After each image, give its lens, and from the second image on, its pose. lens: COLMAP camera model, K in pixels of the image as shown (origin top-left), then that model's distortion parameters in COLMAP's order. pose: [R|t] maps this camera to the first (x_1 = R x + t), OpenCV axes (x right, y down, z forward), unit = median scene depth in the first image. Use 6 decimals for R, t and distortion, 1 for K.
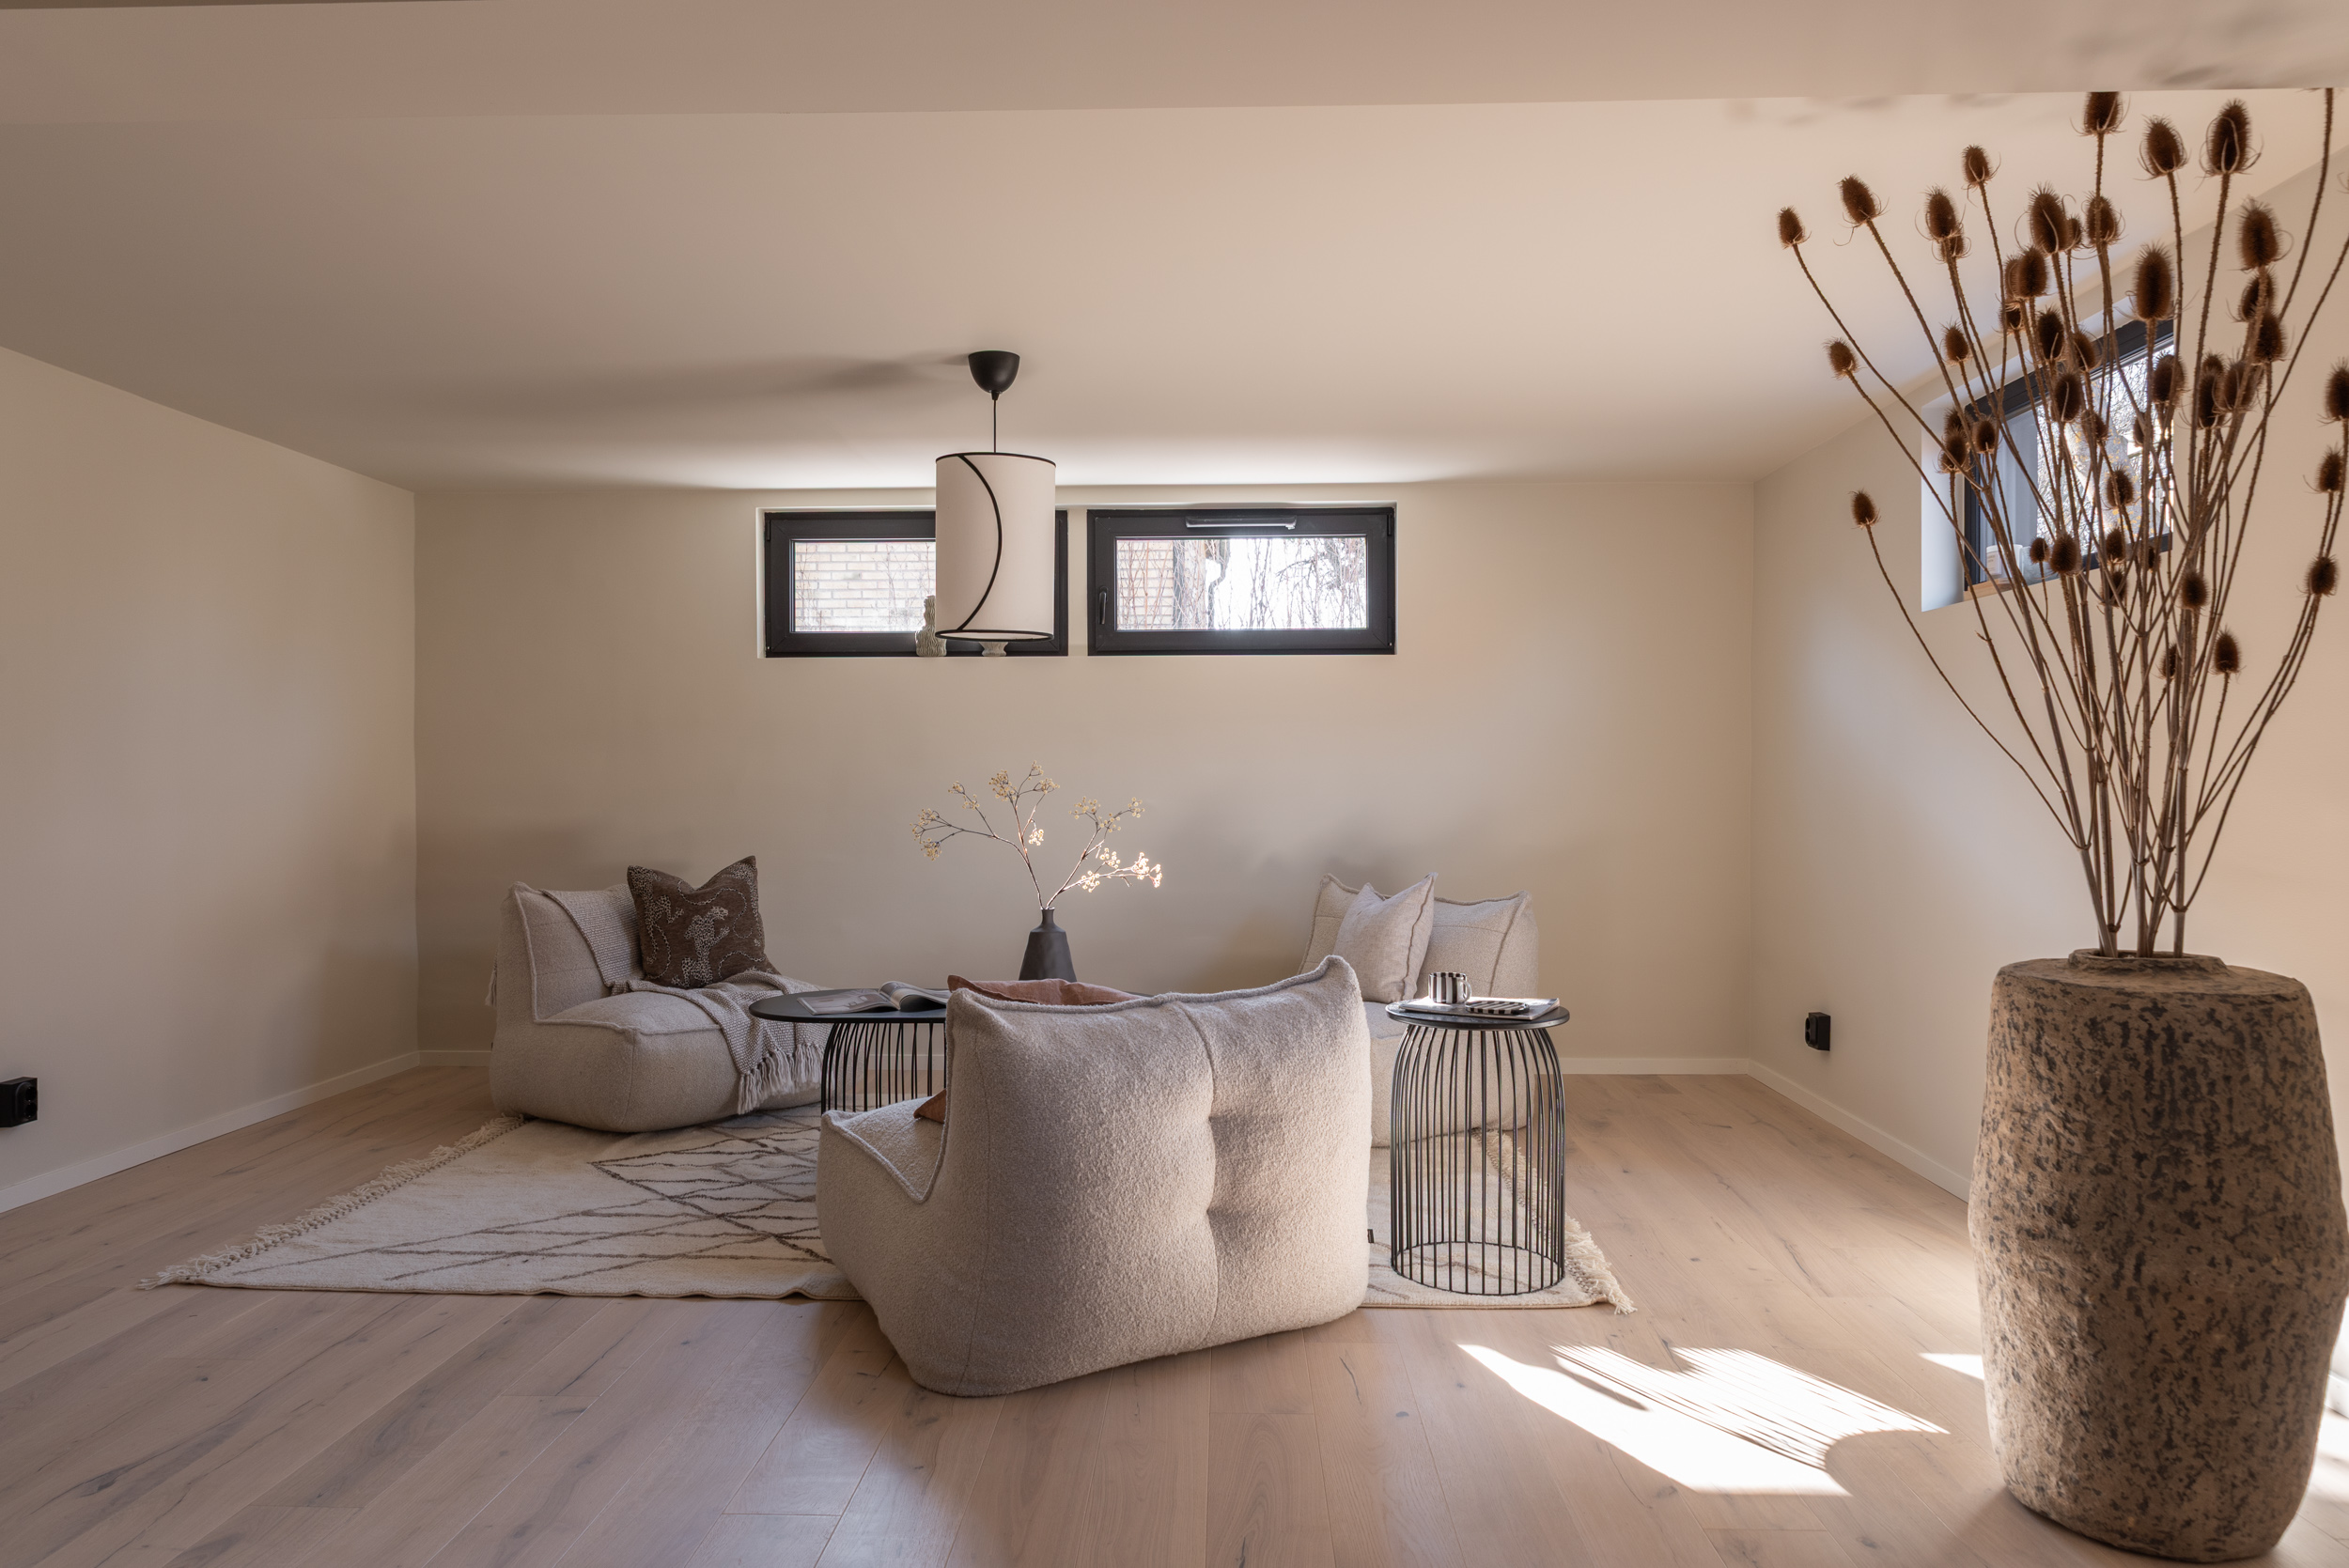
lens RADIAL K [[1590.7, 0, 1166.3], [0, 1590.7, 780.9], [0, 0, 1]] dist [0.005250, 0.002924]
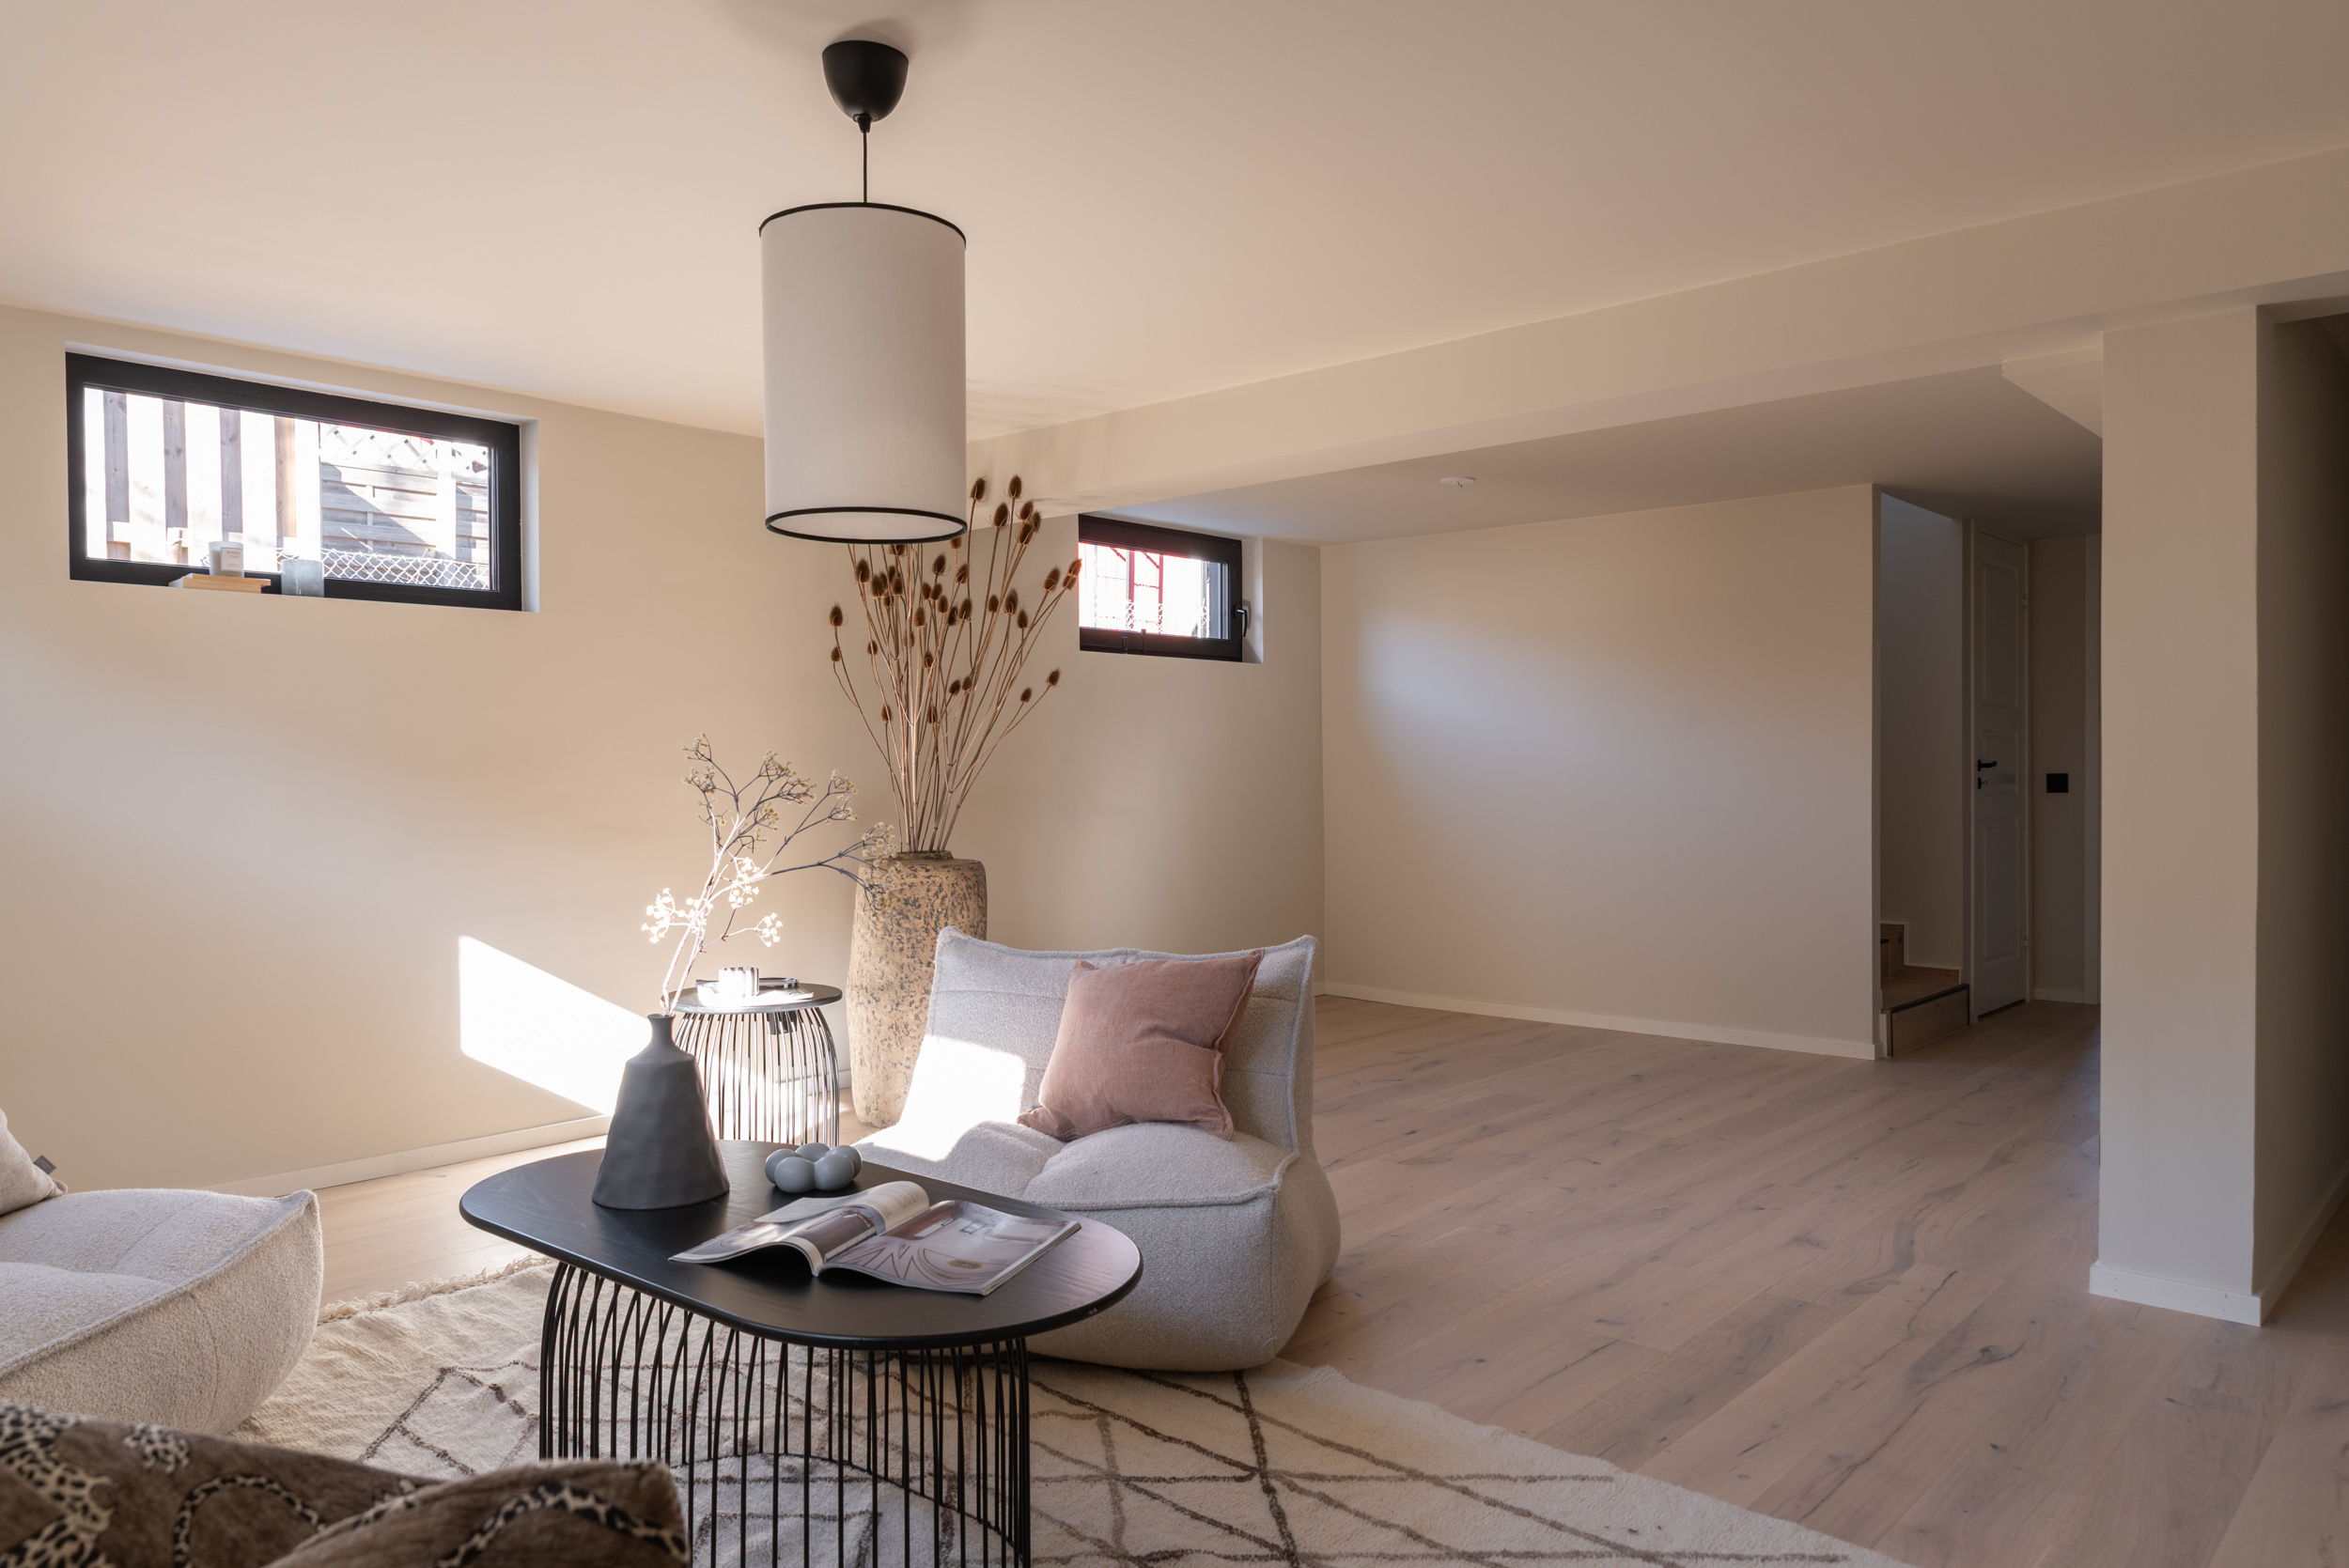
lens RADIAL K [[1611.8, 0, 1174.5], [0, 1611.8, 784.0], [0, 0, 1]] dist [0.005022, -0.000567]
pose [[-0.772951, 0.002366, 0.634461, -0.702380], [0.008872, 0.999936, 0.007079, 0.002435], [-0.634404, 0.011100, -0.772922, 1.688527]]
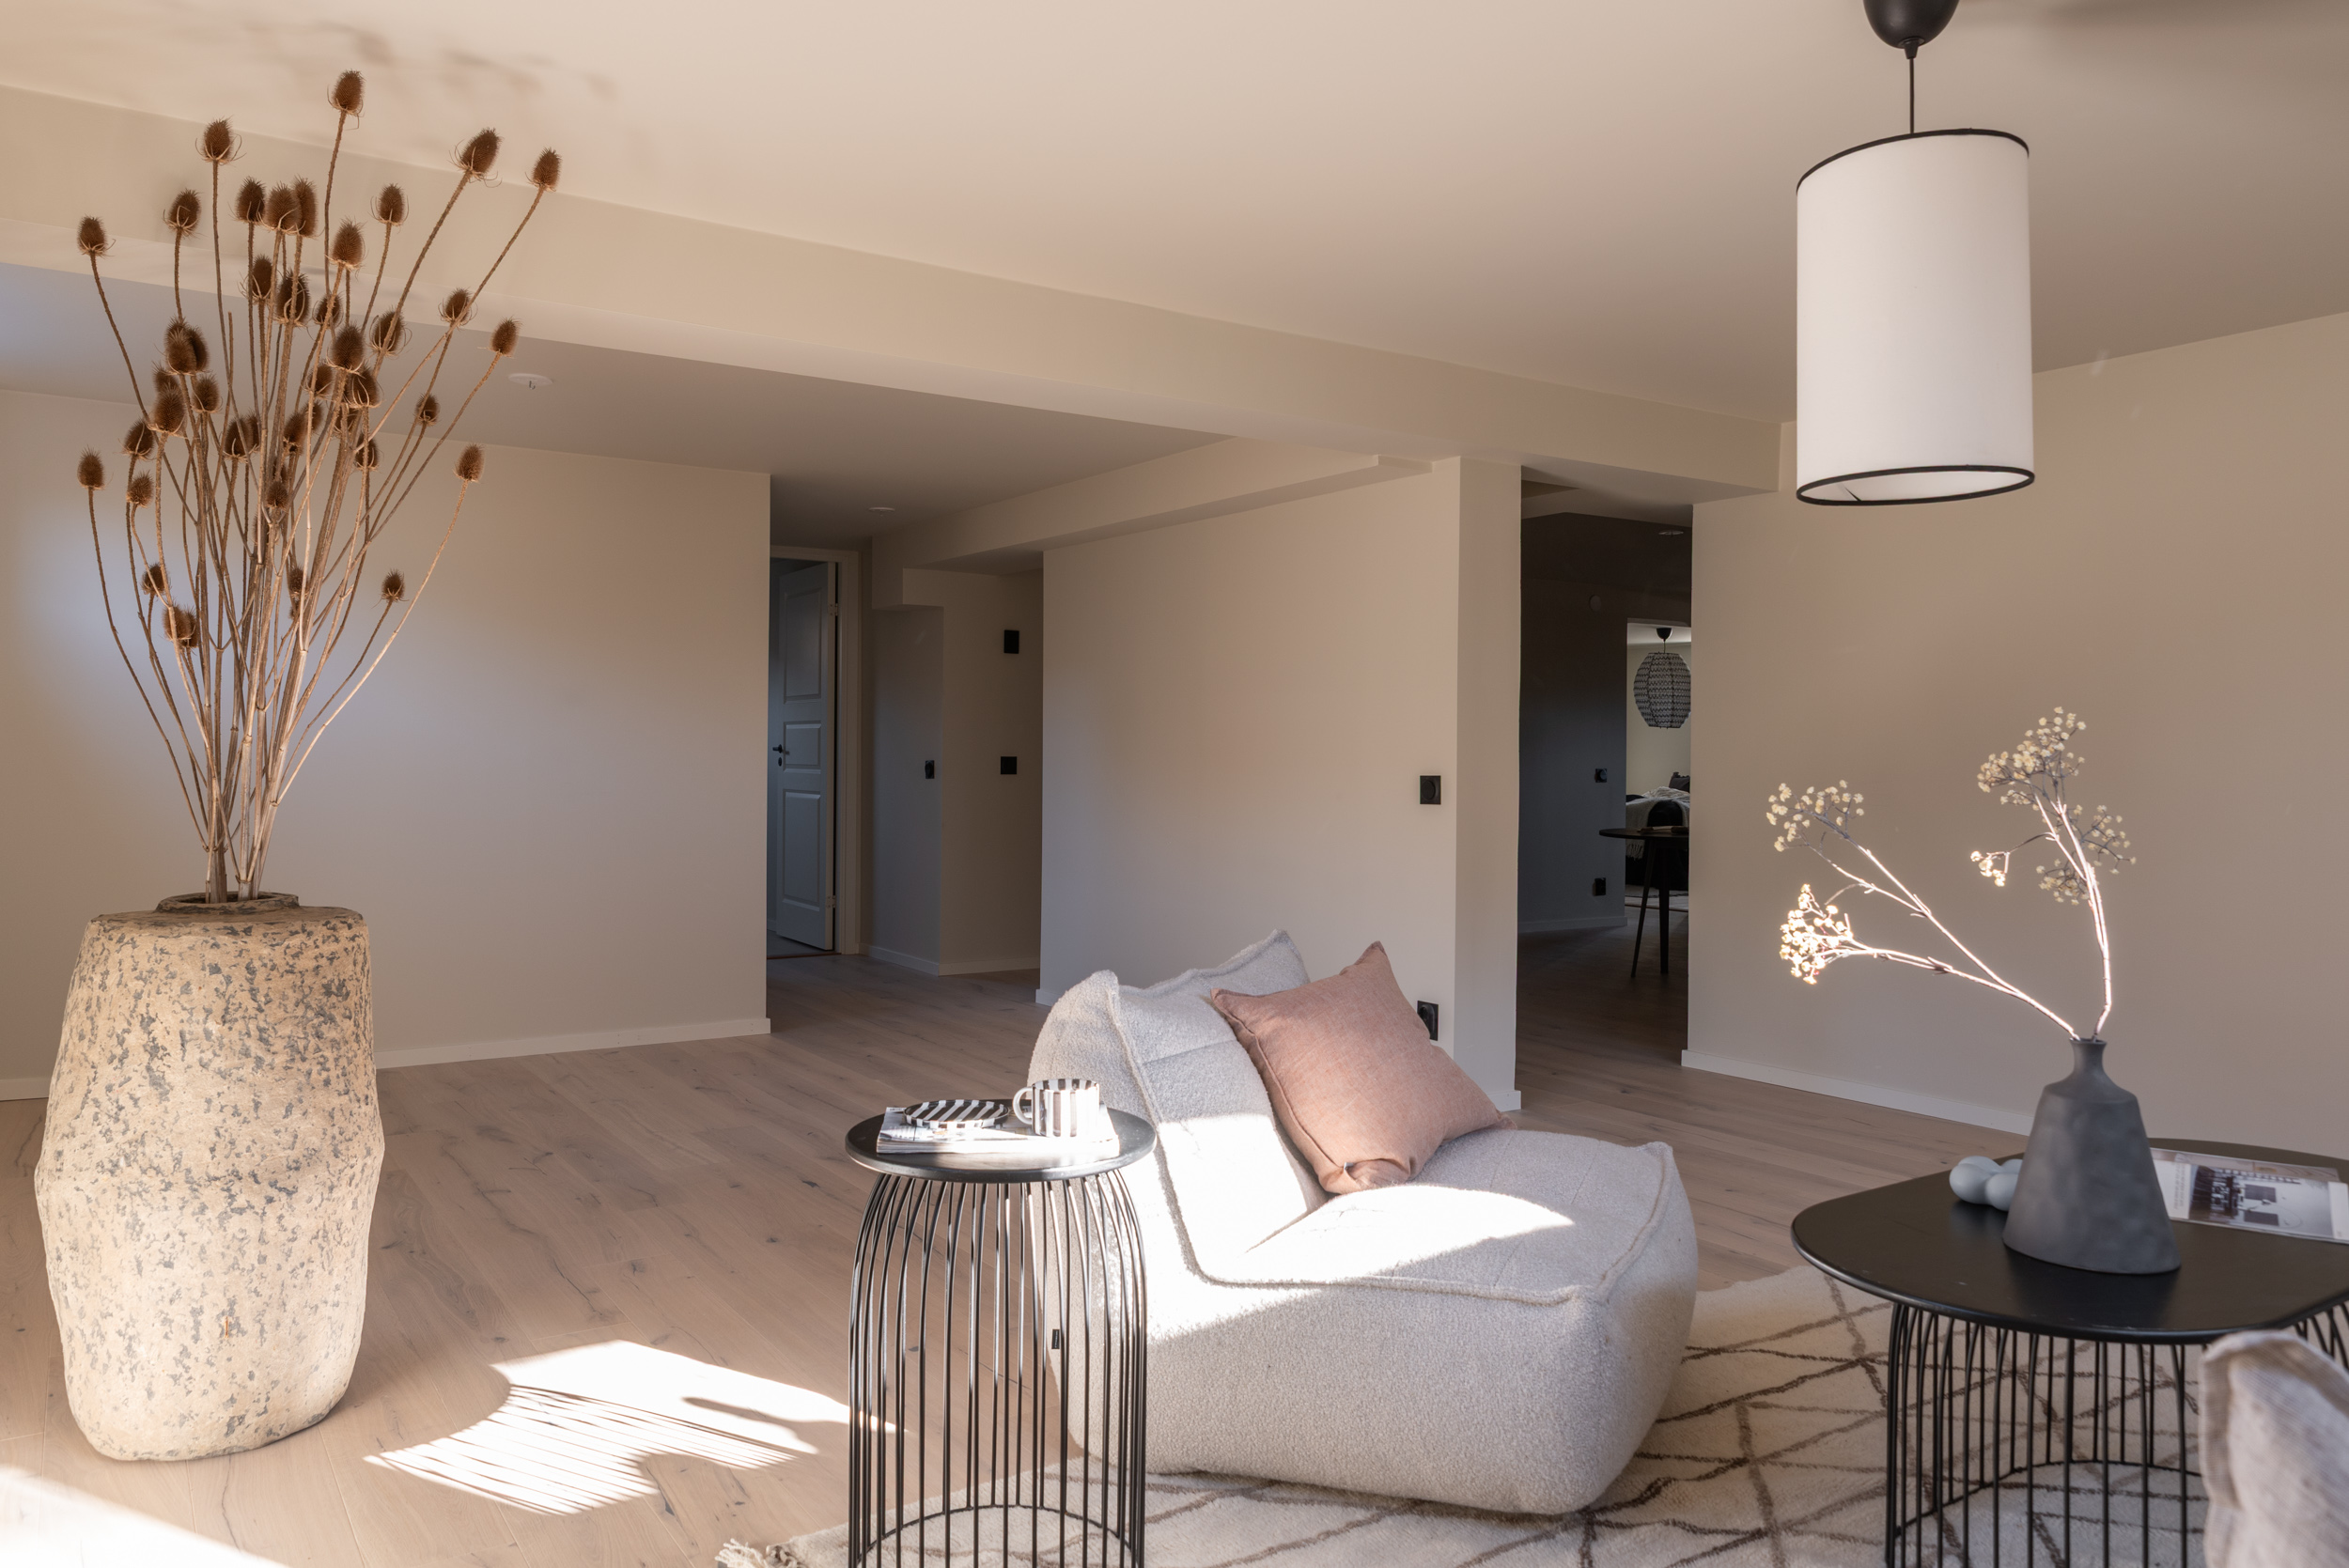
lens RADIAL K [[1592.6, 0, 1166.9], [0, 1592.6, 750.5], [0, 0, 1]] dist [-0.004527, -0.000831]
pose [[-0.808491, -0.004466, -0.588491, 0.506932], [-0.005498, 0.999985, -0.000036, 0.001444], [0.588483, 0.003206, -0.808504, 1.563088]]
